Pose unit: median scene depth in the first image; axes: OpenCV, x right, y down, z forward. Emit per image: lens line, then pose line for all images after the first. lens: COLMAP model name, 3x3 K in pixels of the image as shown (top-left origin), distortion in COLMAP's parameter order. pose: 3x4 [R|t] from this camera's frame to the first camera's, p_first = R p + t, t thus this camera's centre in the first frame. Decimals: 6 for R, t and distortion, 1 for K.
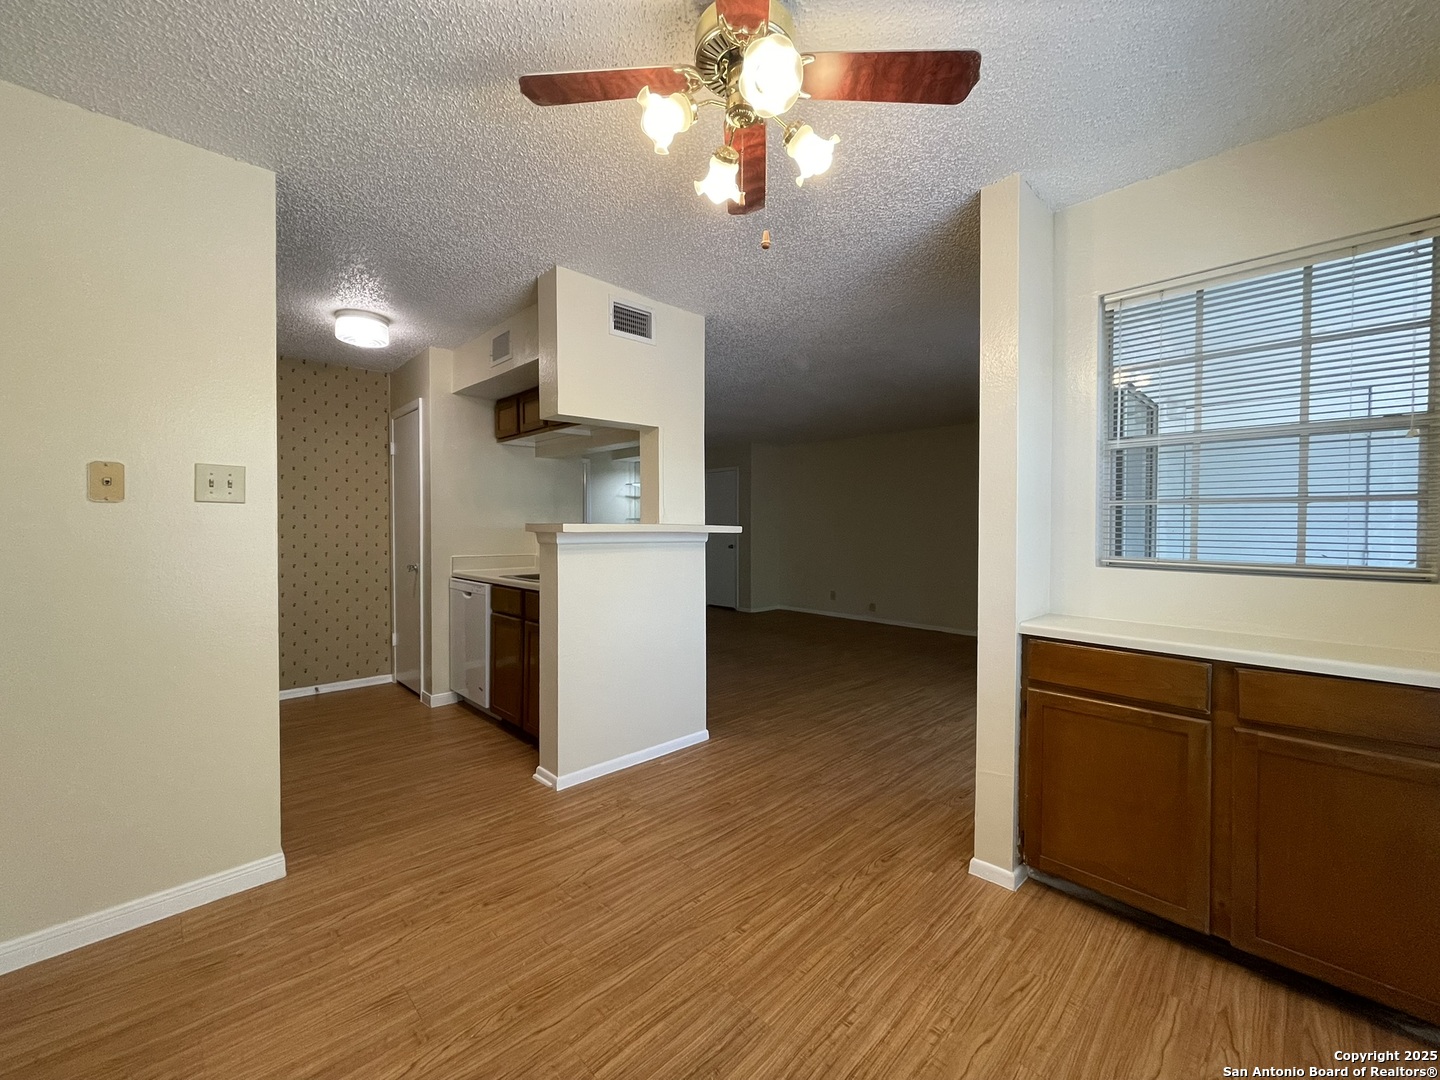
lens RADIAL K [[568.0, 0, 720.0], [0, 568.0, 540.0], [0, 0, 1]] dist [-0.000868, 0.000041]
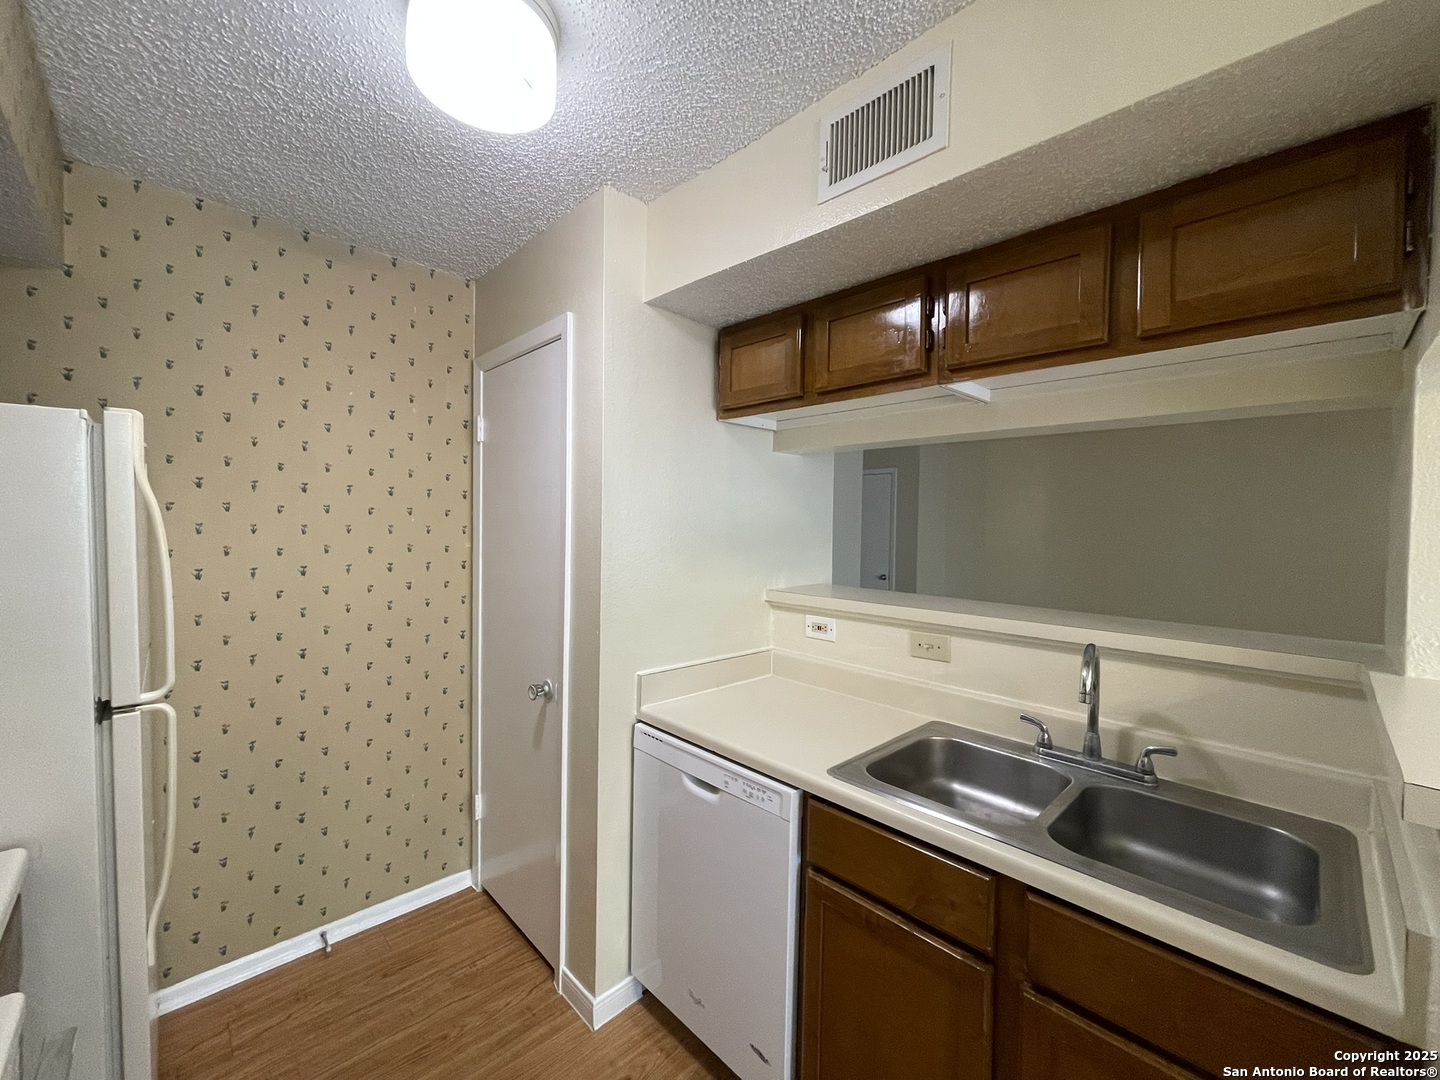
lens RADIAL K [[571.1, 0, 736.7], [0, 571.1, 539.7], [0, 0, 1]] dist [0.001201, 0.000361]
pose [[0.999810, 0.012949, 0.014553, -0.377587], [-0.013029, 0.999901, 0.005387, -0.073612], [-0.014482, -0.005576, 0.999880, 0.520545]]
